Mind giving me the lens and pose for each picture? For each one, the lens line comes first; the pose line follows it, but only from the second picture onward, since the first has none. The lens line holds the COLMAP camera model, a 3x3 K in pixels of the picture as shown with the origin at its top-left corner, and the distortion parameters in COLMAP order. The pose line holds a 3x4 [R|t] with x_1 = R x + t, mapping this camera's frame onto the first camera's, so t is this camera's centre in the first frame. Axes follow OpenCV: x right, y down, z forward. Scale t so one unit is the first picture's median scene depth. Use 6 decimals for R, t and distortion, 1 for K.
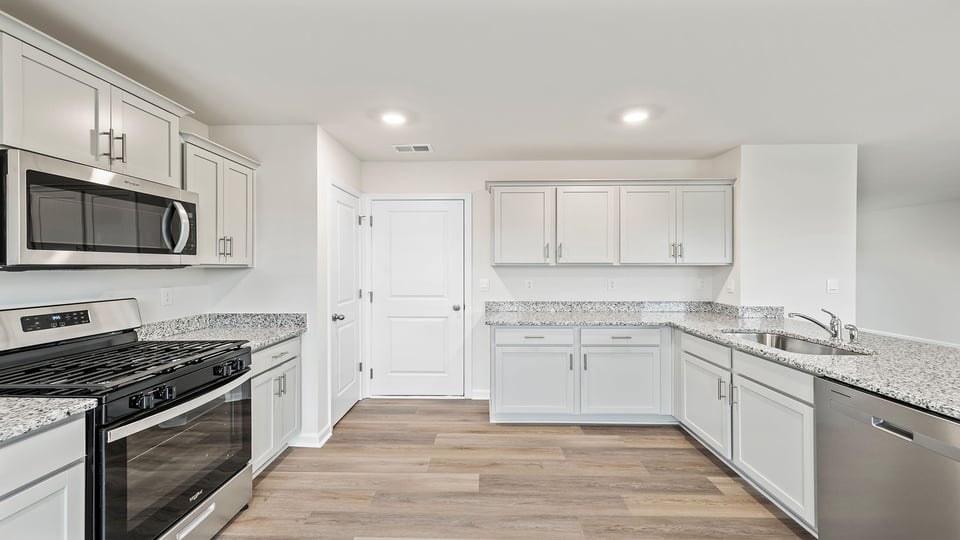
lens RADIAL K [[402.8, 0, 474.7], [0, 402.8, 266.6], [0, 0, 1]] dist [0.000814, 0.000138]
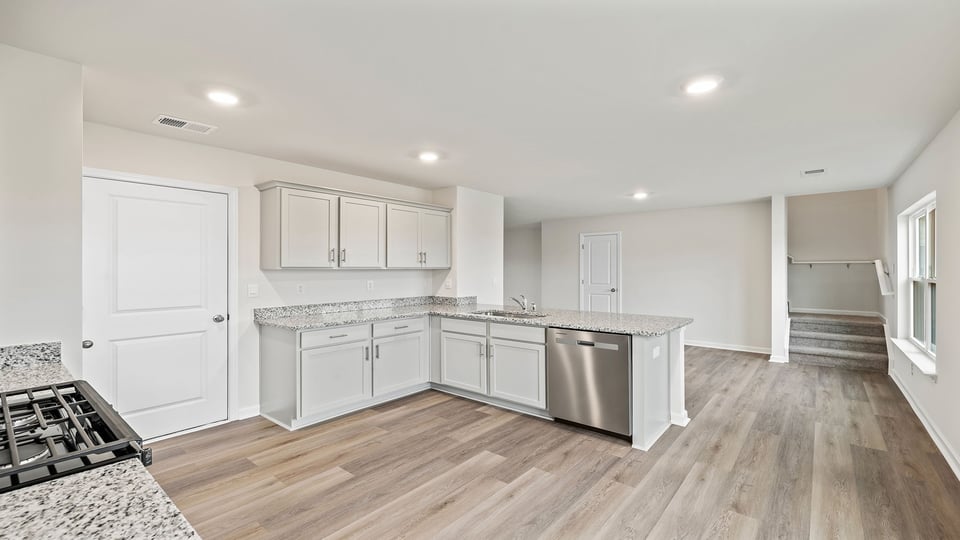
lens RADIAL K [[410.1, 0, 476.3], [0, 410.1, 268.3], [0, 0, 1]] dist [0.000416, 0.000147]
pose [[0.621932, 0.001046, 0.783070, -0.502500], [0.002360, 0.999992, -0.003210, -0.000941], [-0.783068, 0.003845, 0.621925, 0.036060]]
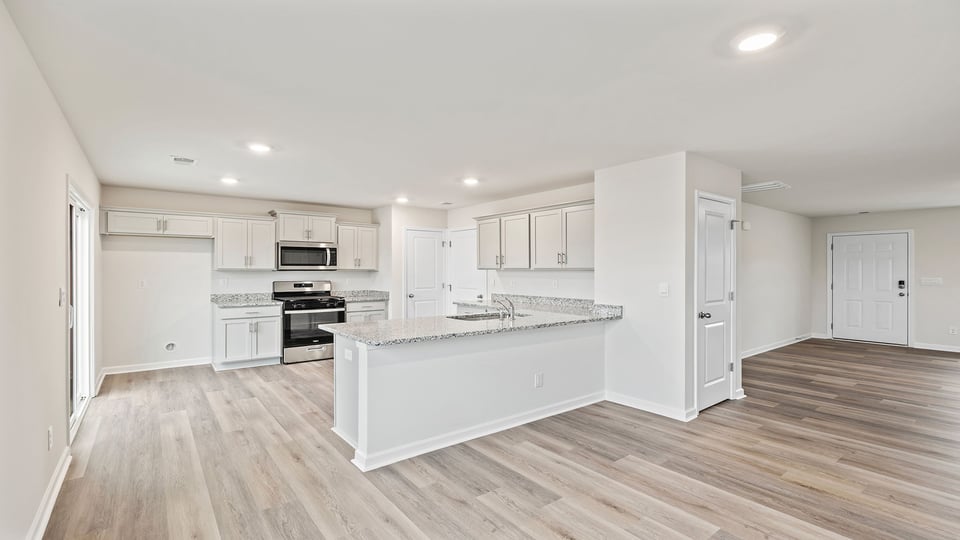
lens RADIAL K [[429.0, 0, 474.1], [0, 429.0, 269.8], [0, 0, 1]] dist [-0.000277, 0.000088]
pose [[0.629099, 0.001600, -0.777324, 1.621555], [-0.003300, 0.999994, -0.000612, -0.002445], [0.777318, 0.002950, 0.629100, -0.103552]]
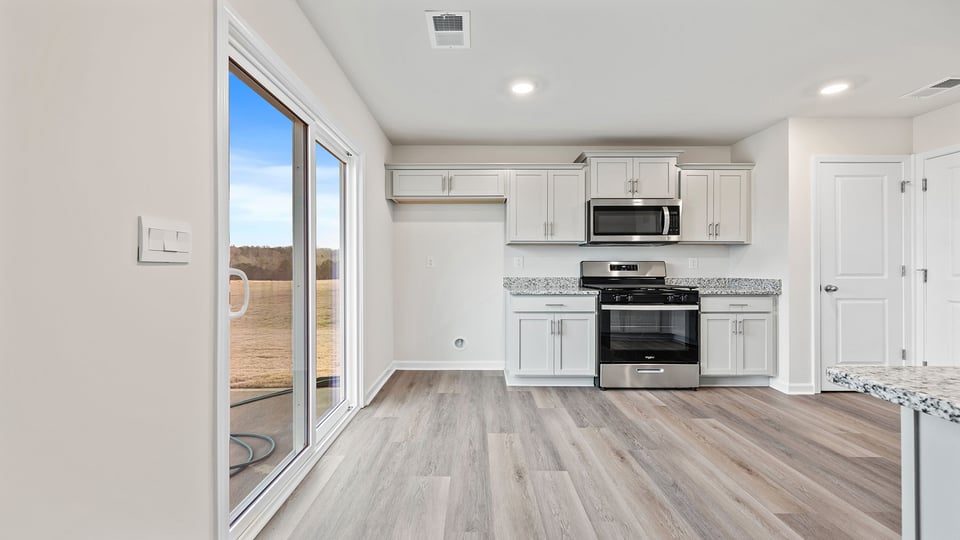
lens RADIAL K [[410.1, 0, 476.3], [0, 410.1, 268.3], [0, 0, 1]] dist [0.000416, 0.000147]
pose [[0.031495, 0.001646, -0.999503, 0.739011], [-0.001545, 0.999998, 0.001598, 0.079520], [0.999503, 0.001493, 0.031498, 0.057709]]
